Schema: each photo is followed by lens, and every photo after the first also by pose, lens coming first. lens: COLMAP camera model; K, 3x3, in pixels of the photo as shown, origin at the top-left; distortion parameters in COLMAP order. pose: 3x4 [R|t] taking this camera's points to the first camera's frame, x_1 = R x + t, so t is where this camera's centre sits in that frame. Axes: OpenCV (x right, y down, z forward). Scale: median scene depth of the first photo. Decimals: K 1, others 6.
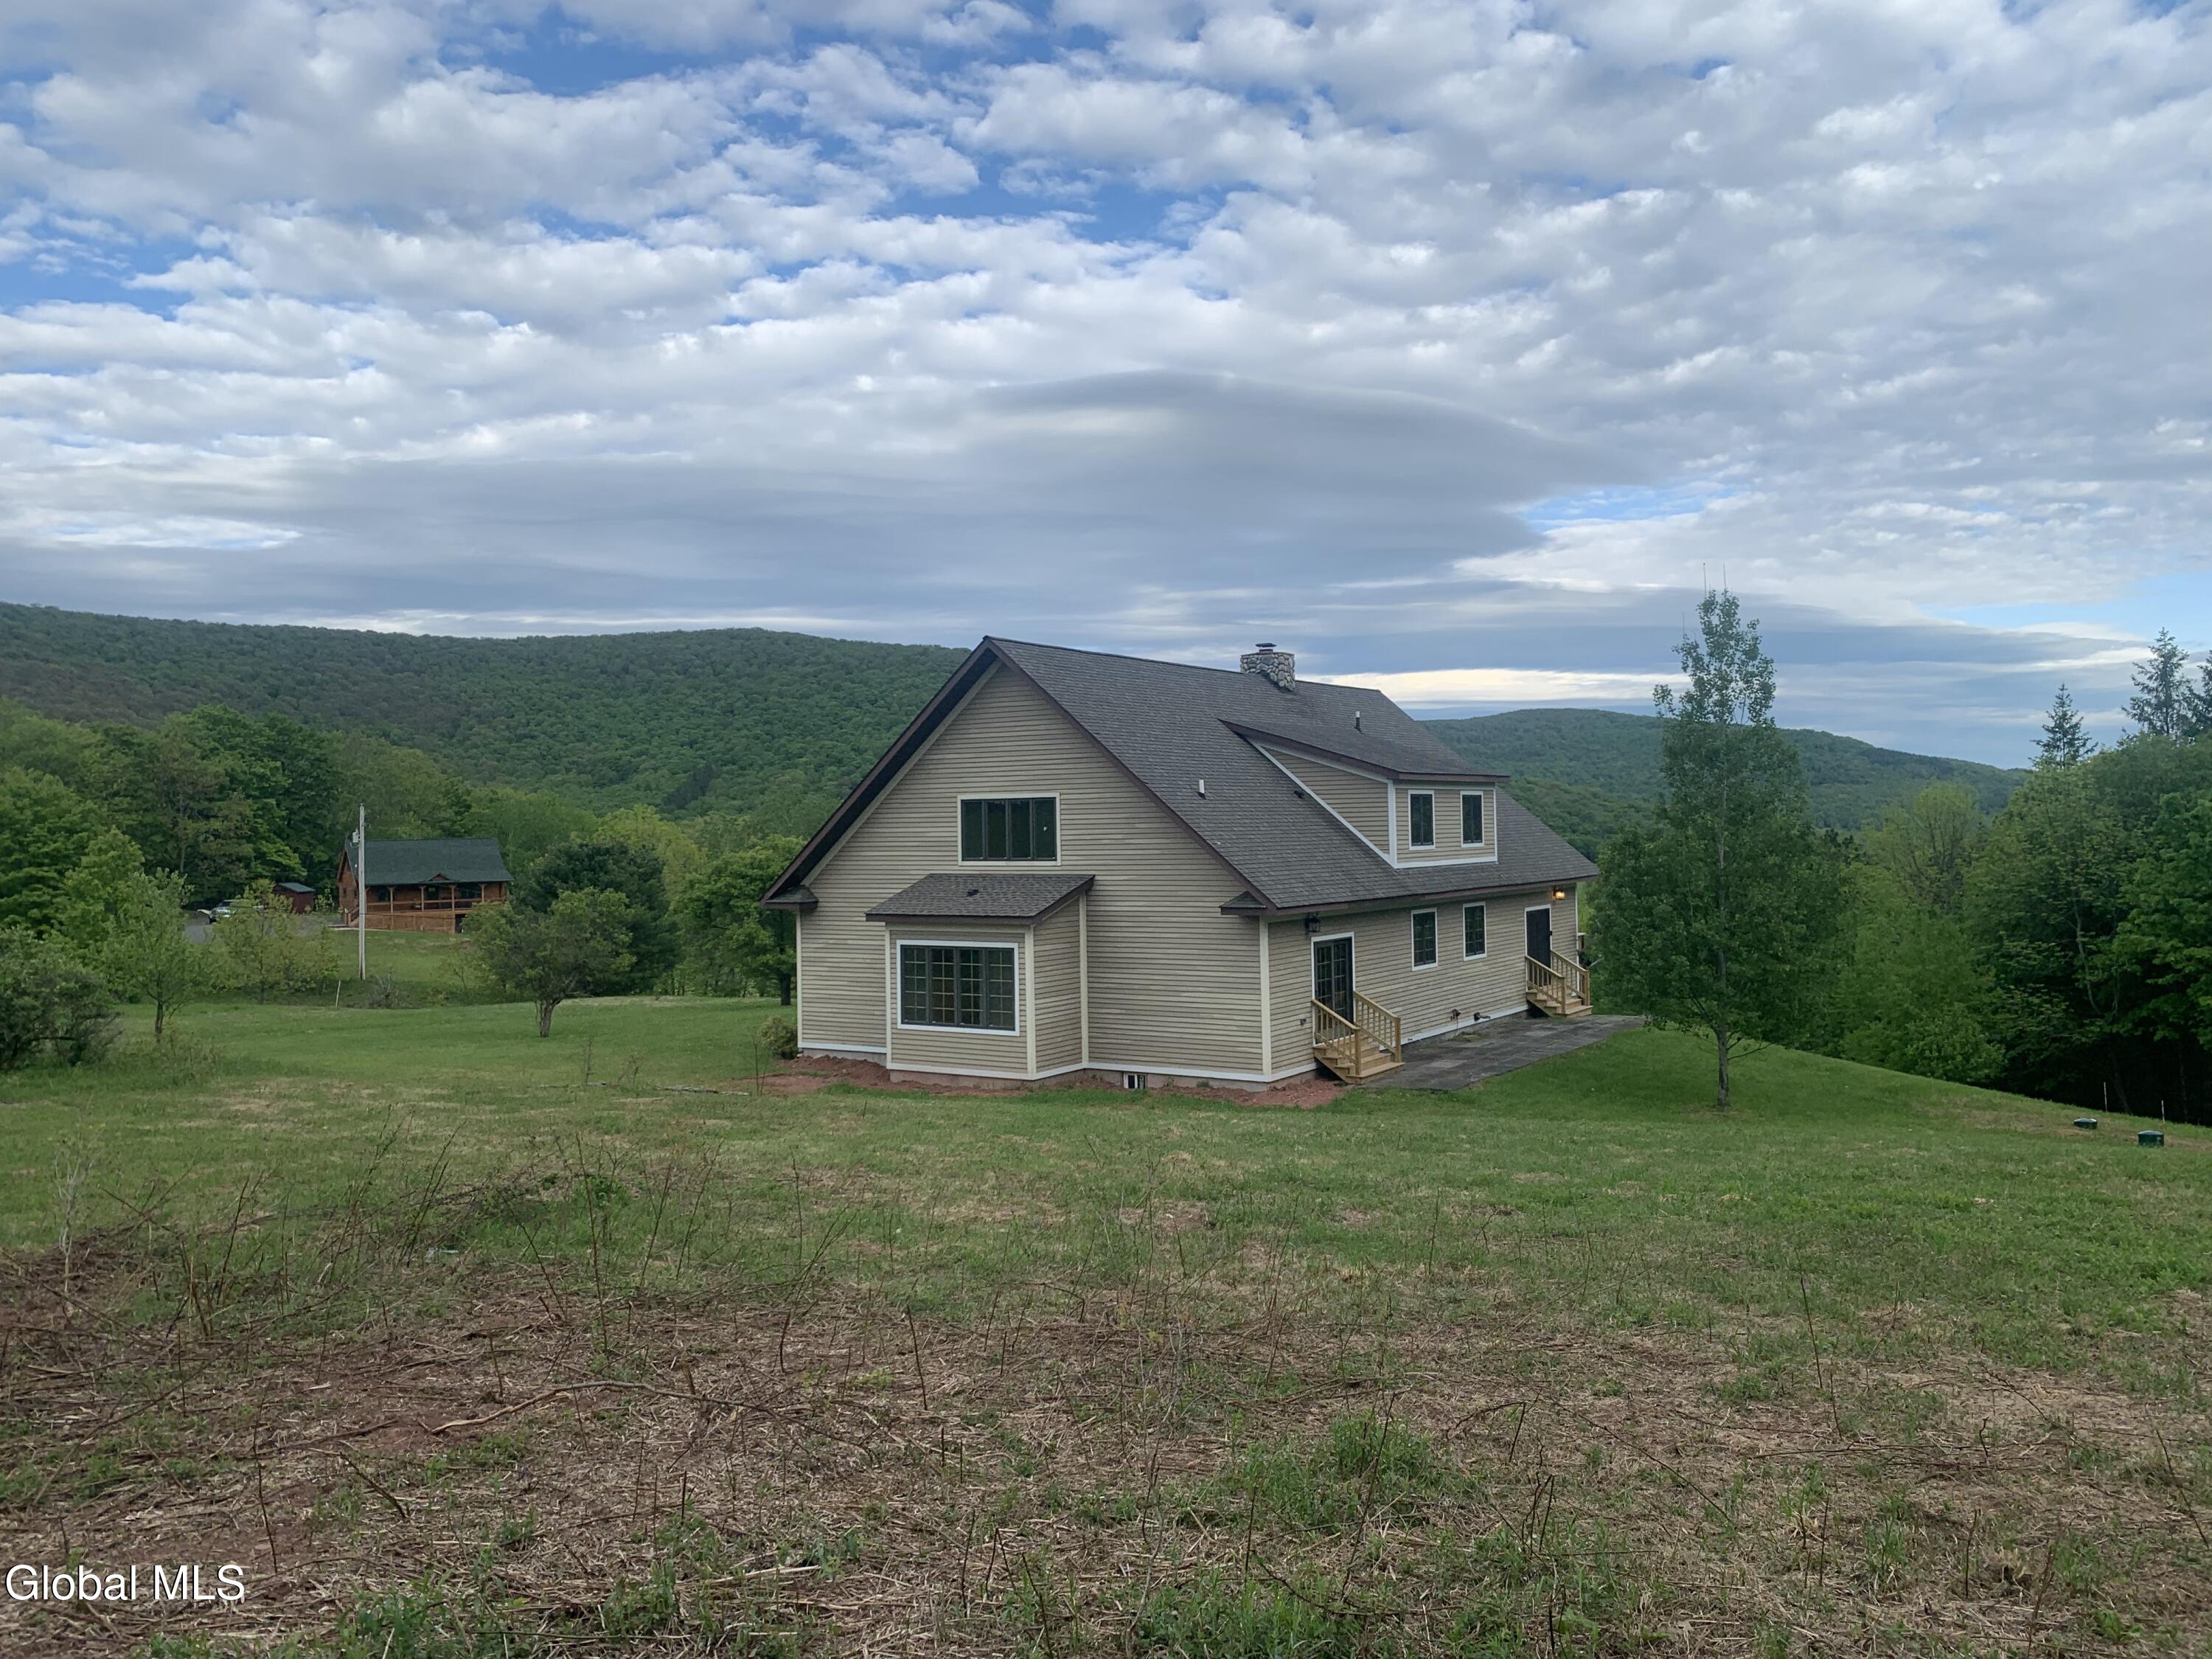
lens RADIAL K [[1691.6, 0, 1137.3], [0, 1691.6, 810.6], [0, 0, 1]] dist [0.003706, 0.000418]
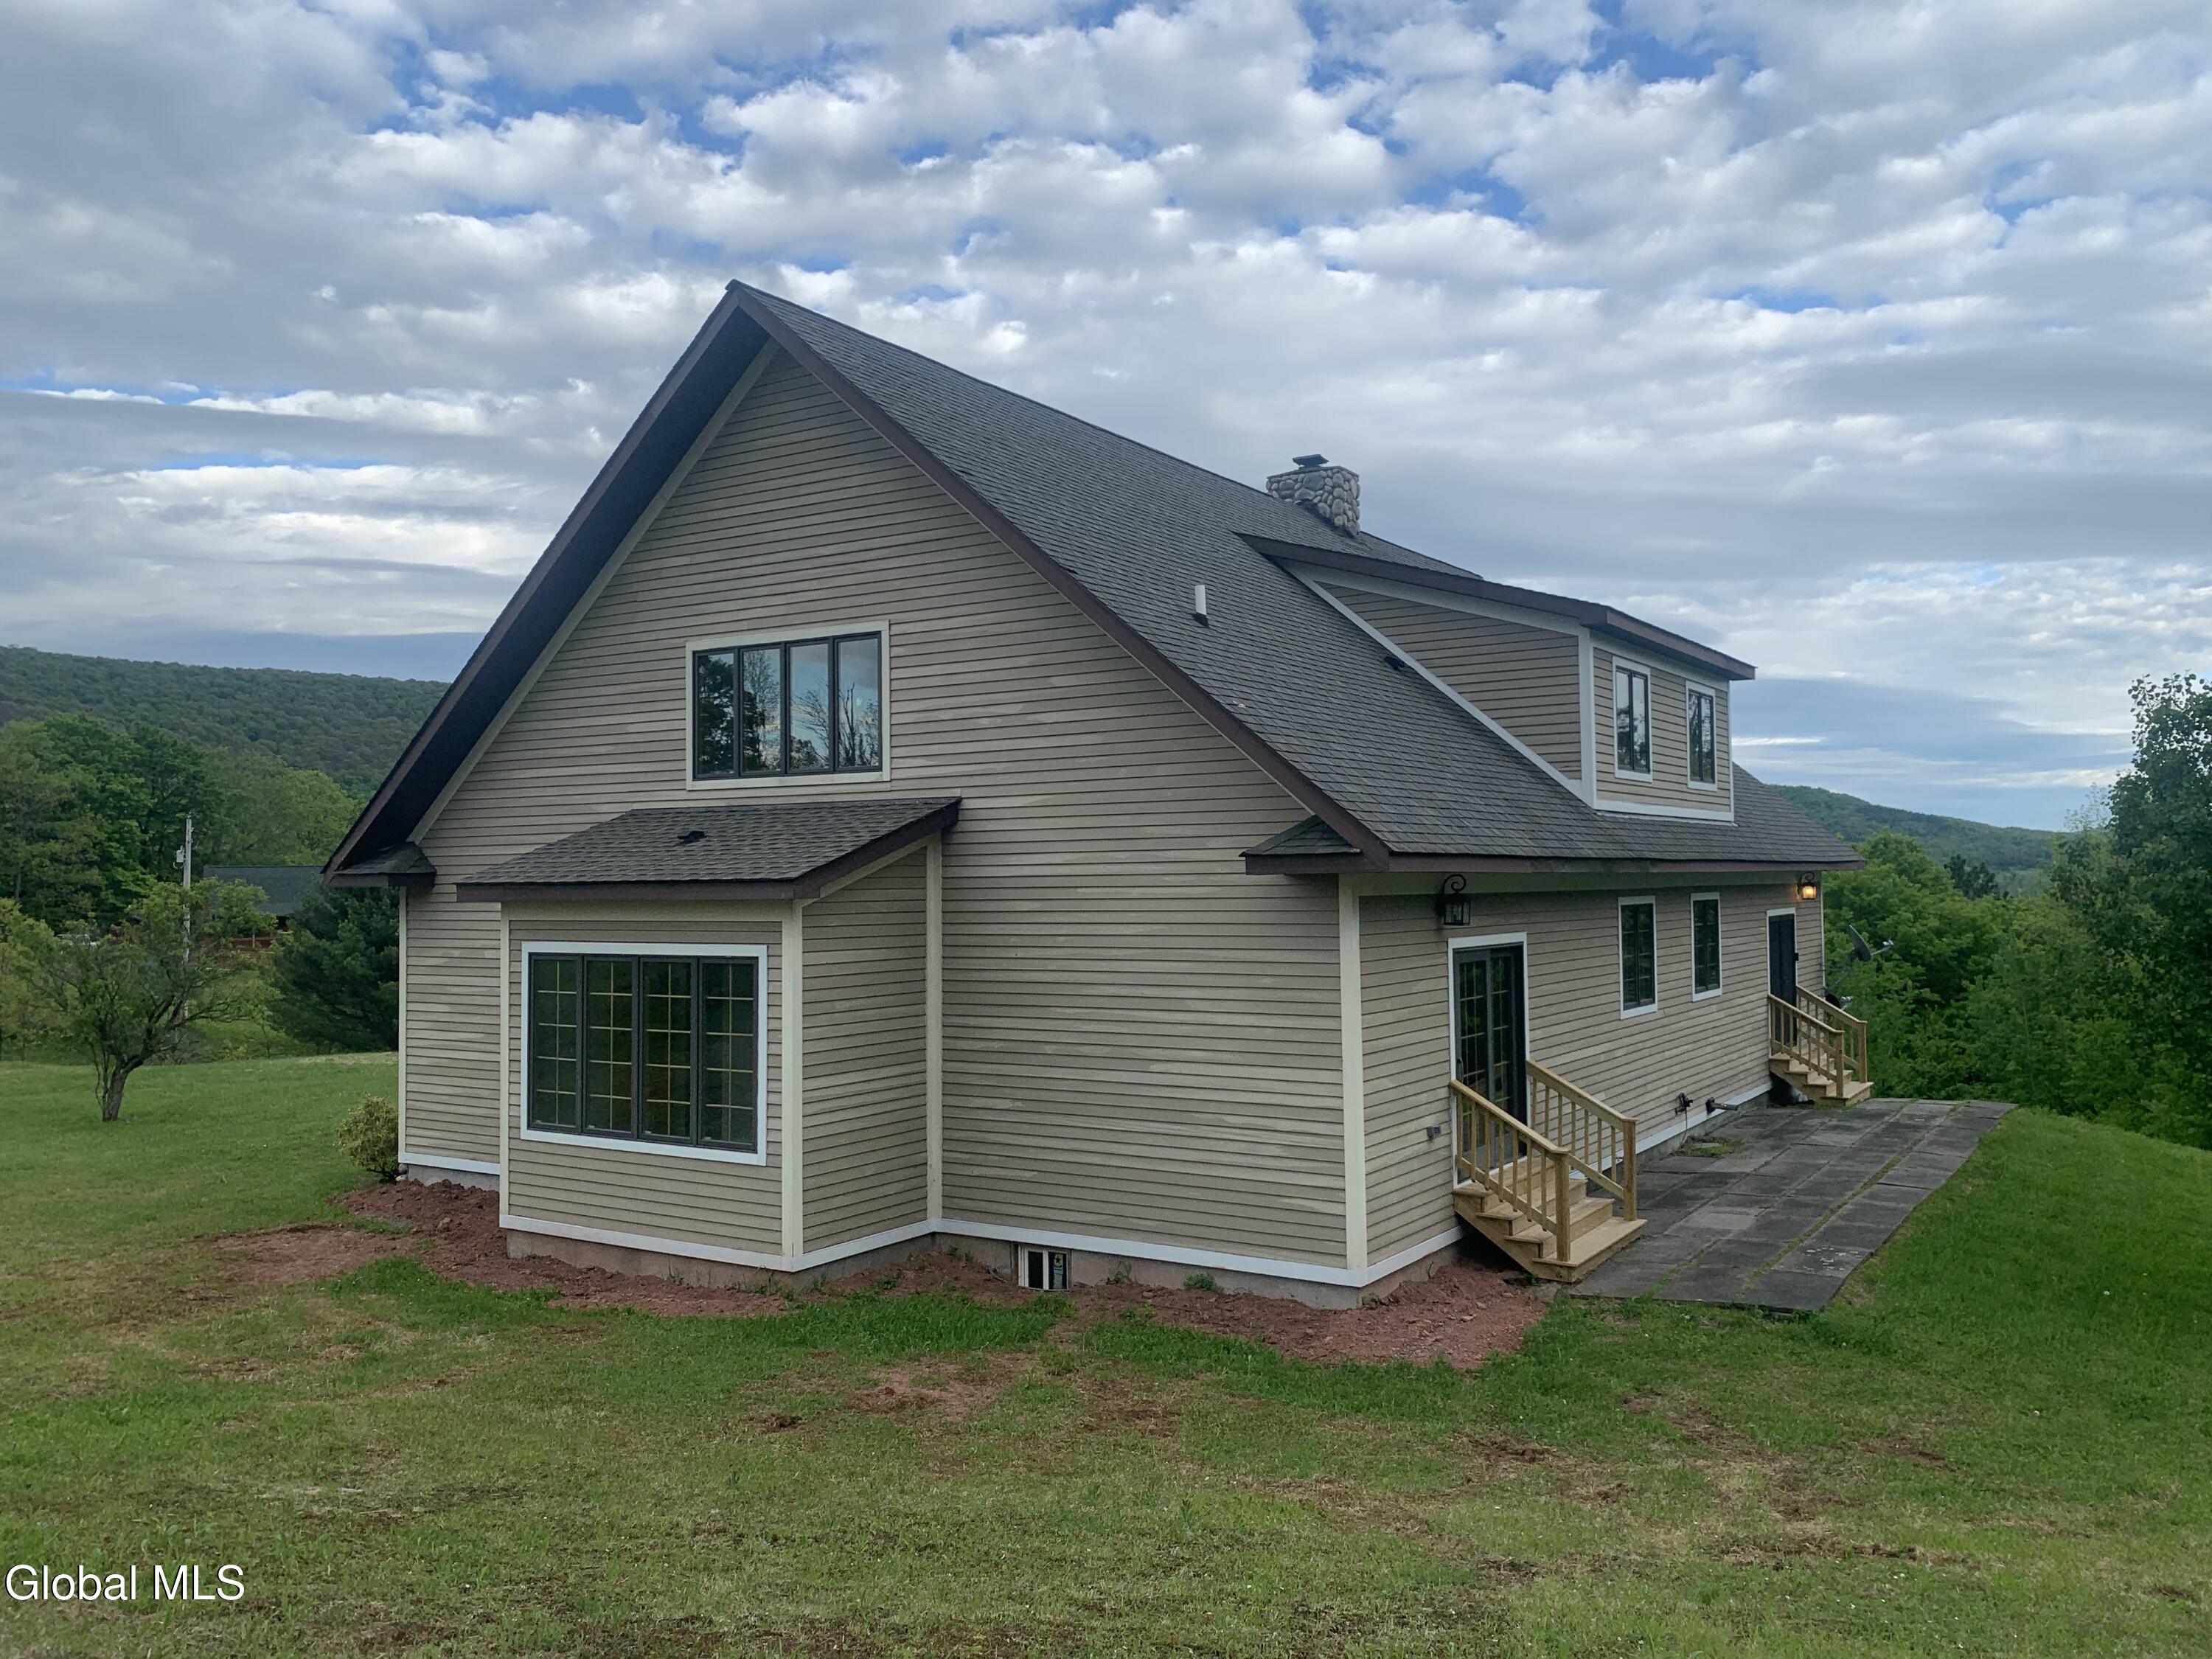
lens RADIAL K [[1691.6, 0, 1137.3], [0, 1691.6, 810.6], [0, 0, 1]] dist [0.003706, 0.000418]
pose [[0.999970, 0.006402, 0.004349, 0.018877], [-0.006263, 0.999492, -0.031261, 0.052361], [-0.004547, 0.031233, 0.999502, 0.523943]]
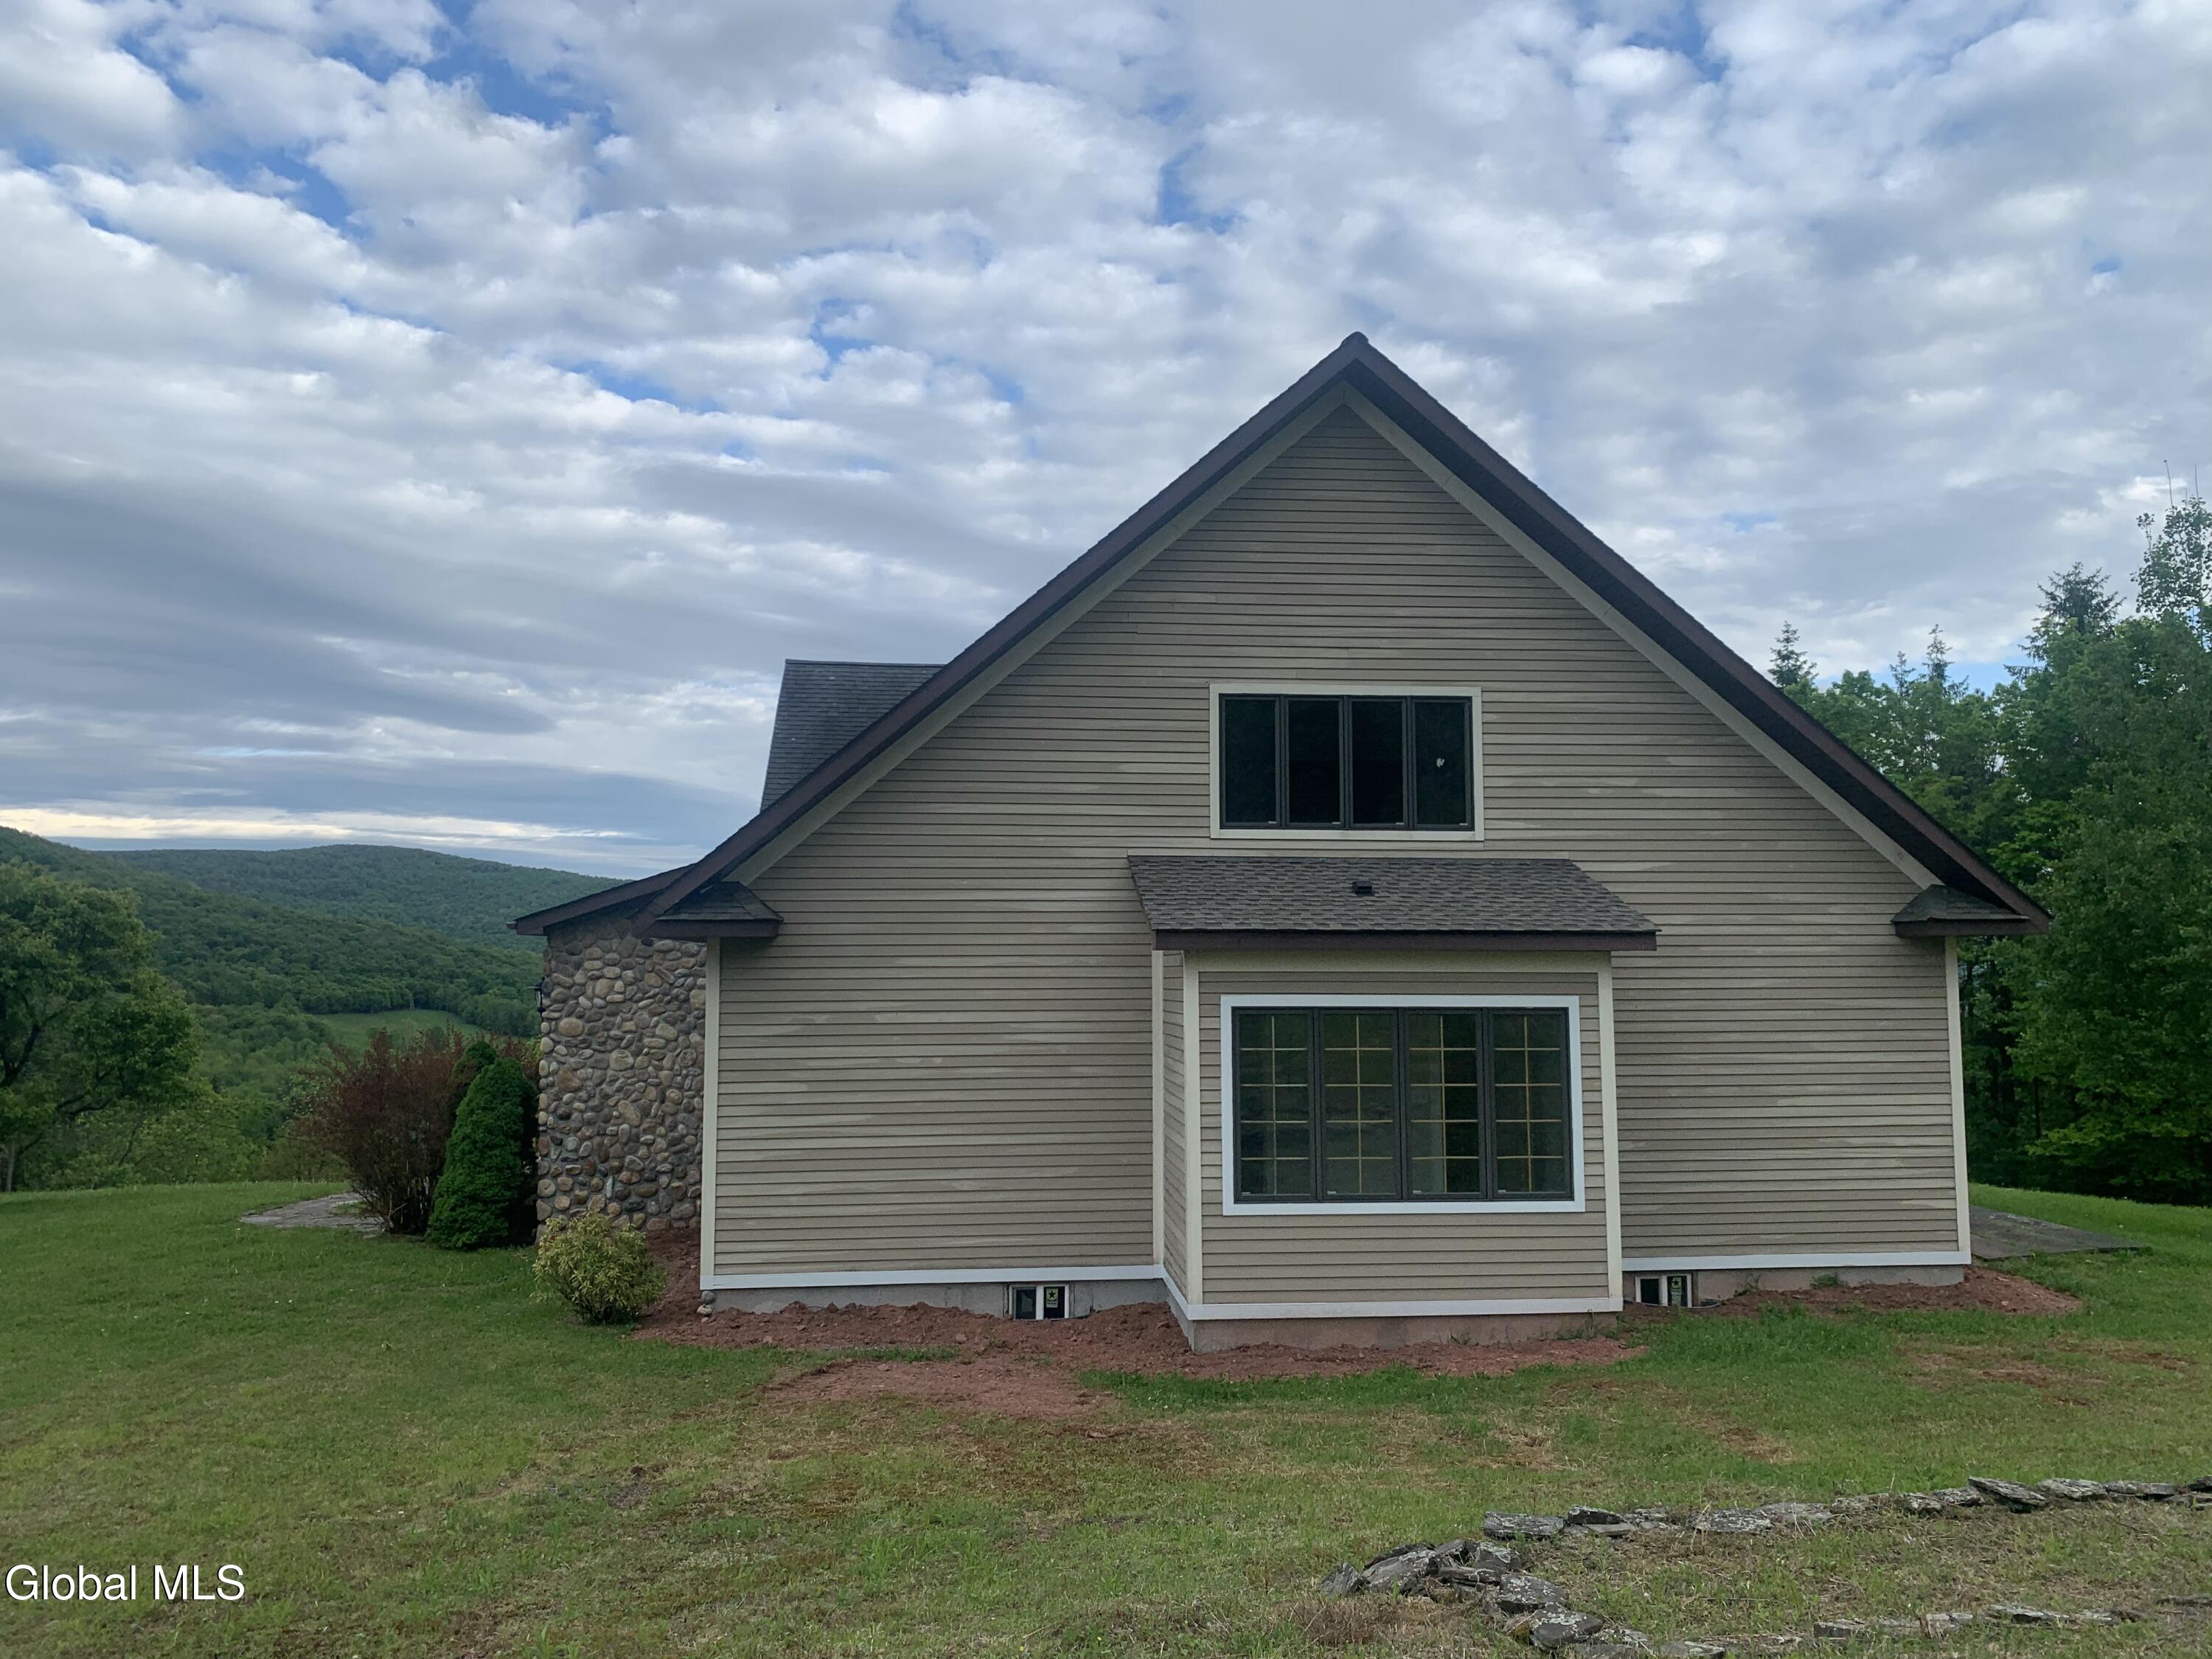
lens RADIAL K [[1771.0, 0, 1099.8], [0, 1771.0, 990.9], [0, 0, 1]] dist [0.015999, 0.005783]
pose [[0.786664, 0.009836, 0.617302, -0.409318], [-0.018656, 0.999795, 0.007845, 0.069225], [-0.617099, -0.017688, 0.786687, 0.656173]]
